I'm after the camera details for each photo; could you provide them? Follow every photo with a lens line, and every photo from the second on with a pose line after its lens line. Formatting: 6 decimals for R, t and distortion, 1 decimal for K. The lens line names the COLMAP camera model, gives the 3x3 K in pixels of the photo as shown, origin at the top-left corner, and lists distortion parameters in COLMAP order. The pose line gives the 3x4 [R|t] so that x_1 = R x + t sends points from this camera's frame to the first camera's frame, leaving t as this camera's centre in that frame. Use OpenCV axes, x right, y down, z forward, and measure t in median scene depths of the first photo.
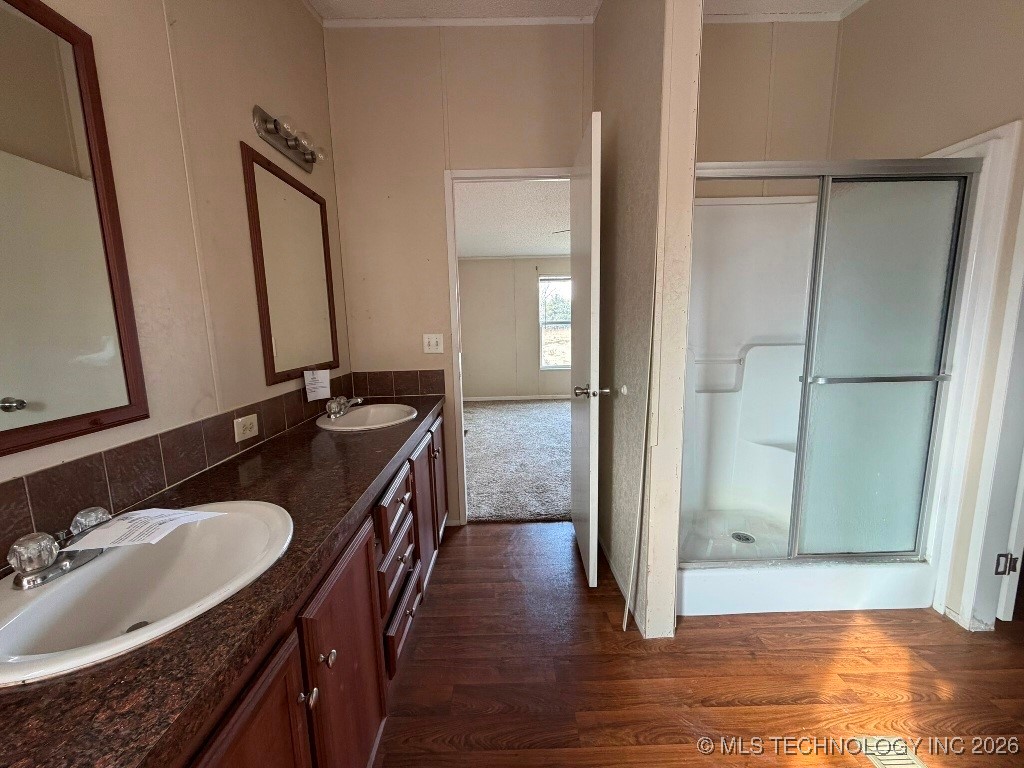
lens RADIAL K [[406.2, 0, 513.7], [0, 406.2, 379.9], [0, 0, 1]] dist [-0.000970, 0.000385]
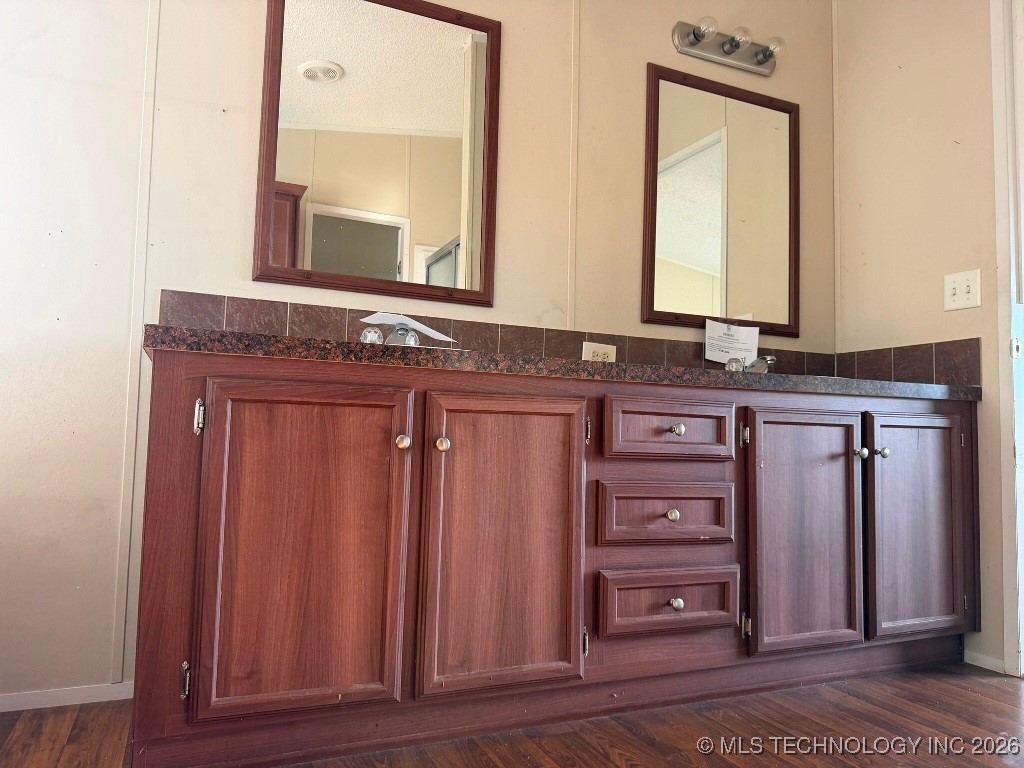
lens RADIAL K [[729.6, 0, 512.6], [0, 729.6, 392.8], [0, 0, 1]] dist [0.012874, -0.021207]
pose [[0.382291, -0.028592, -0.923600, 0.659196], [-0.161823, 0.982003, -0.097381, 0.332098], [0.909762, 0.186688, 0.370784, 0.201309]]
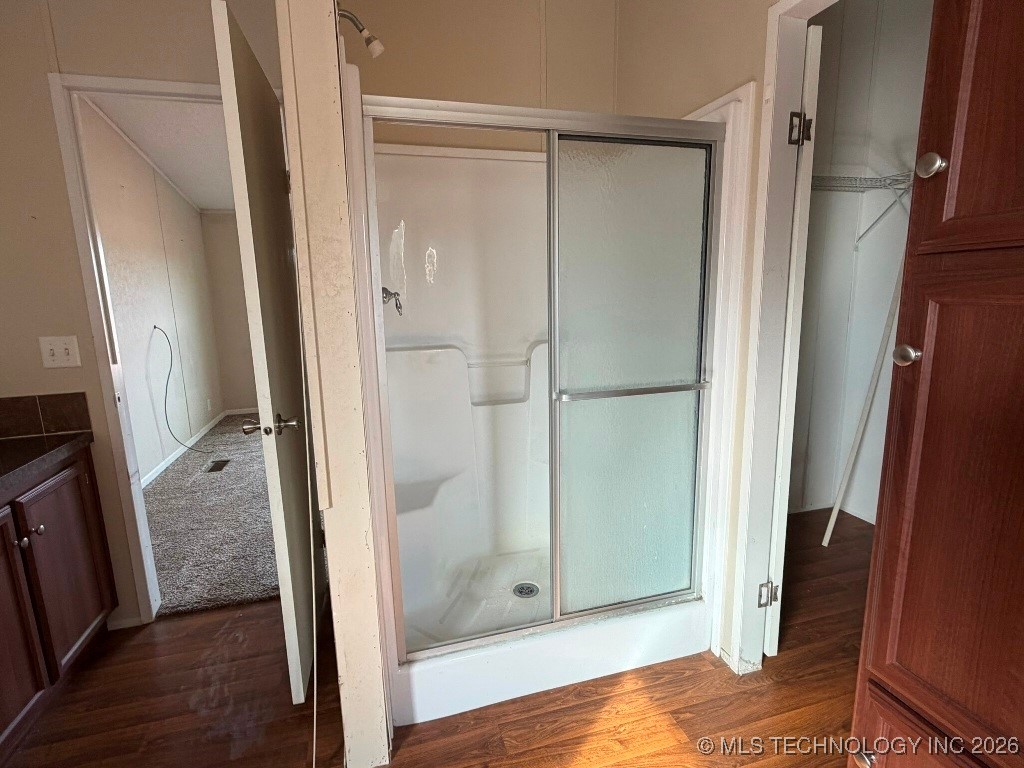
lens RADIAL K [[503.8, 0, 513.8], [0, 503.8, 379.8], [0, 0, 1]] dist [0.001866, -0.000480]
pose [[0.964805, -0.045021, 0.259085, 0.398930], [0.039111, 0.998845, 0.027923, -0.059654], [-0.260042, -0.016807, 0.965451, 0.091460]]
